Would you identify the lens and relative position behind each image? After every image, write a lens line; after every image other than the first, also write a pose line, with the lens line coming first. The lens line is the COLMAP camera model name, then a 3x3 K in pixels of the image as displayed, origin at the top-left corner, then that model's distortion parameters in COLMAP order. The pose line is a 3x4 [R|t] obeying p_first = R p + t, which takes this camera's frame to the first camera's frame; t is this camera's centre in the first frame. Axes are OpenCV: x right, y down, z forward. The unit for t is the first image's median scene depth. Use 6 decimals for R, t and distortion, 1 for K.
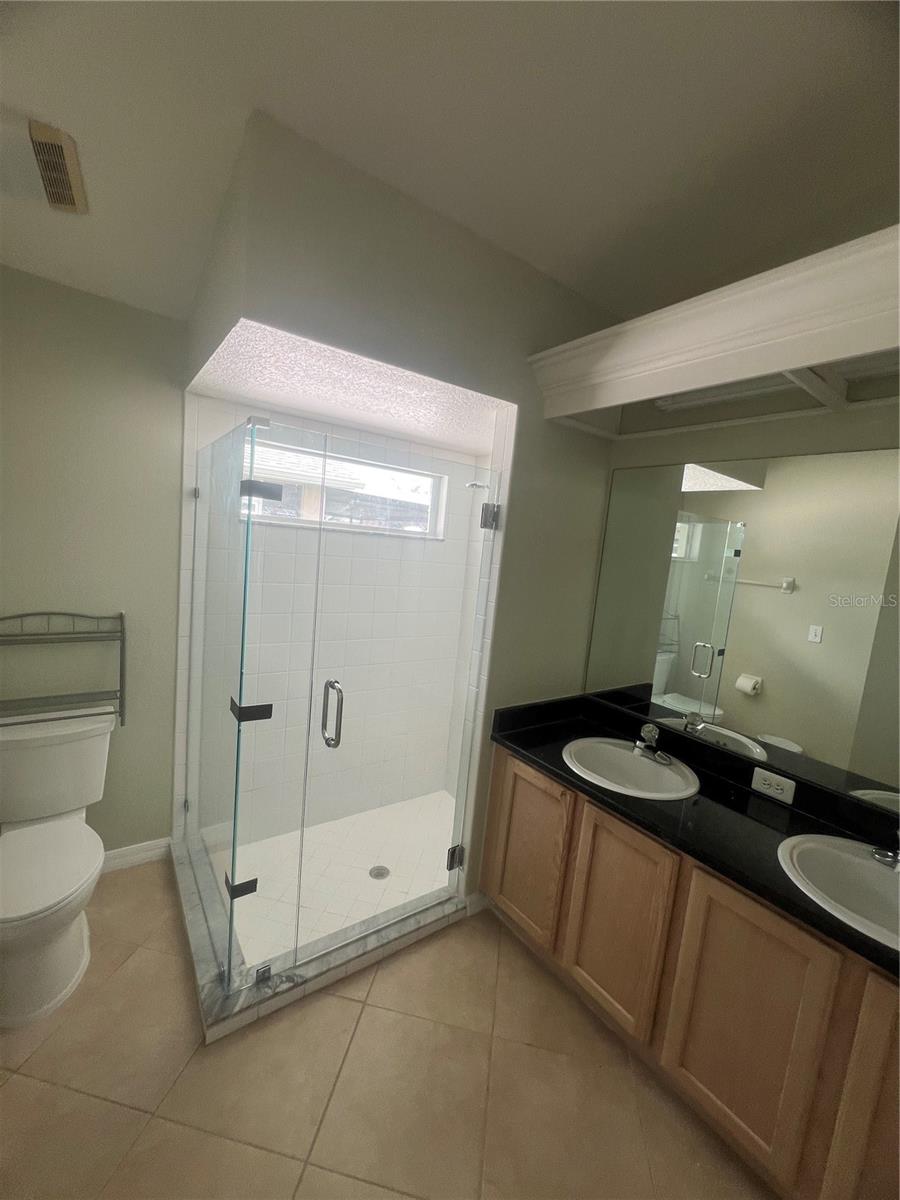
lens RADIAL K [[481.4, 0, 449.4], [0, 481.4, 601.0], [0, 0, 1]] dist [-0.001067, 0.002276]
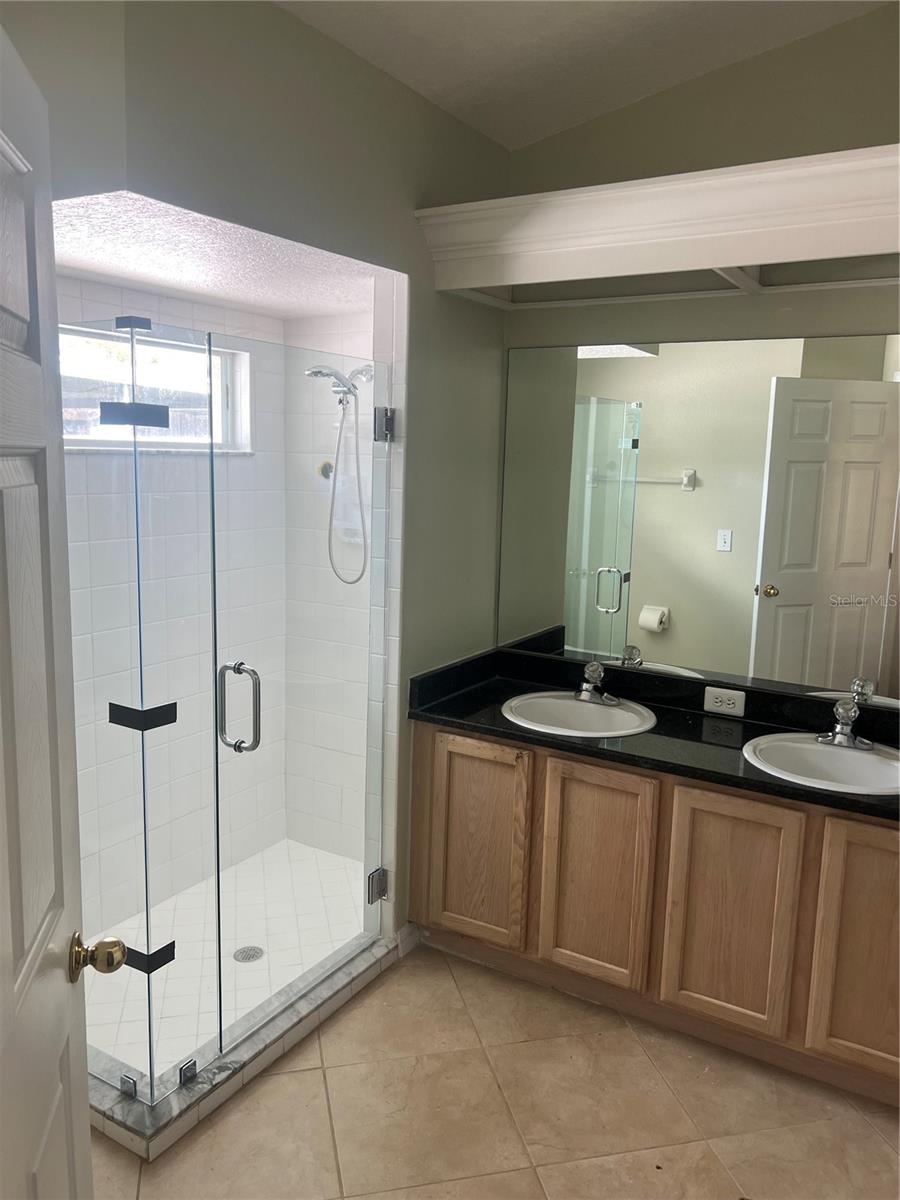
lens RADIAL K [[909.5, 0, 448.1], [0, 909.5, 597.1], [0, 0, 1]] dist [0.048130, -0.027739]
pose [[0.919527, -0.128258, 0.371511, -0.396473], [0.105449, 0.991107, 0.081165, -0.013026], [-0.378617, -0.035458, 0.924874, -0.373119]]
